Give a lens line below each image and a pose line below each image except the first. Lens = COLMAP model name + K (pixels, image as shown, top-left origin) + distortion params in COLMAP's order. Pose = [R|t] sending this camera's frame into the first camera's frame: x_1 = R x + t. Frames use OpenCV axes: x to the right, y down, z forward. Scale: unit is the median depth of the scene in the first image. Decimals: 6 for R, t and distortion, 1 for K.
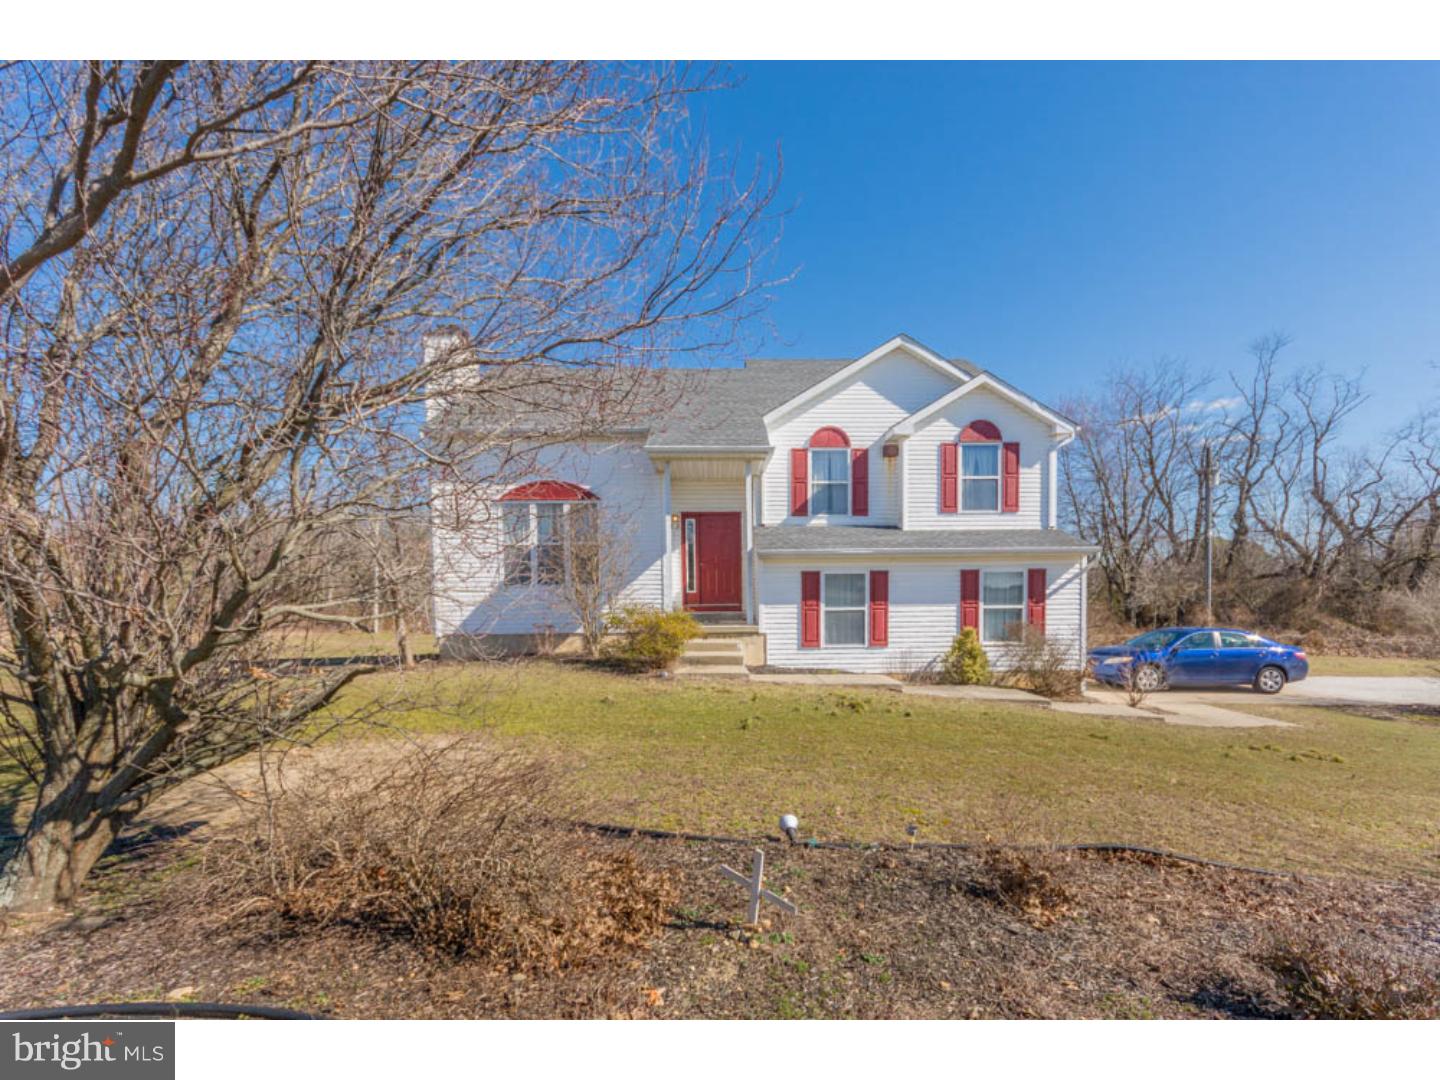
lens RADIAL K [[632.3, 0, 713.0], [0, 632.3, 571.2], [0, 0, 1]] dist [-0.001046, -0.000003]
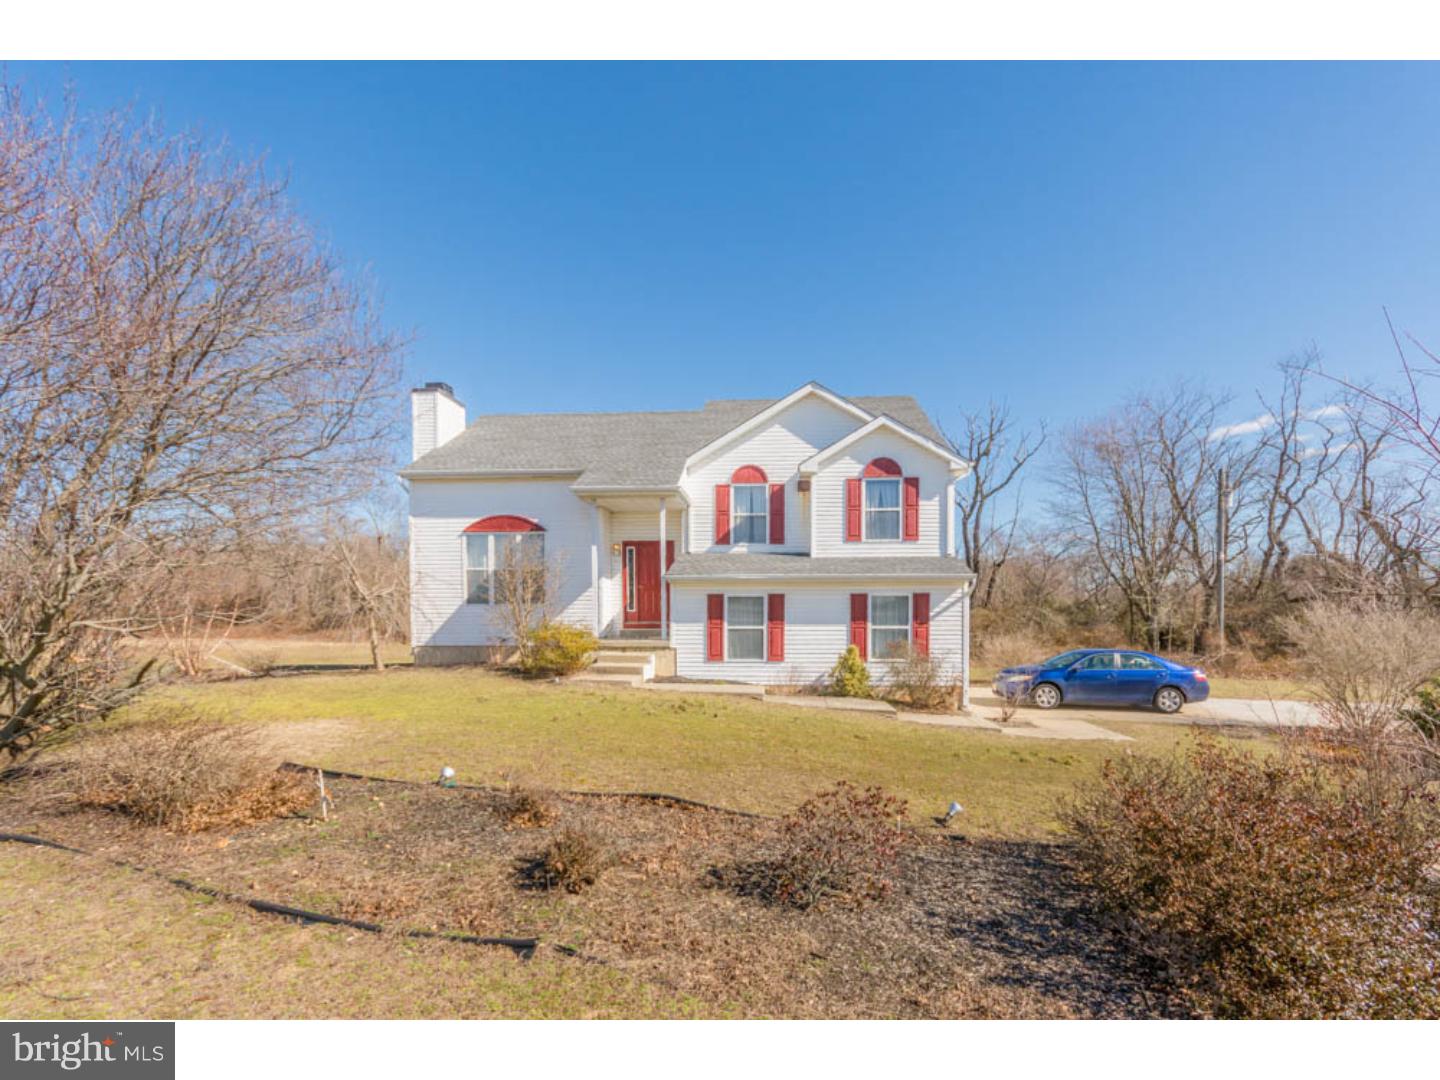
lens RADIAL K [[622.0, 0, 720.8], [0, 622.0, 584.0], [0, 0, 1]] dist [-0.000840, -0.000014]
pose [[0.995145, 0.004837, -0.098302, 0.252083], [-0.005641, 0.999953, -0.007900, -0.008477], [0.098259, 0.008416, 0.995125, -0.104353]]
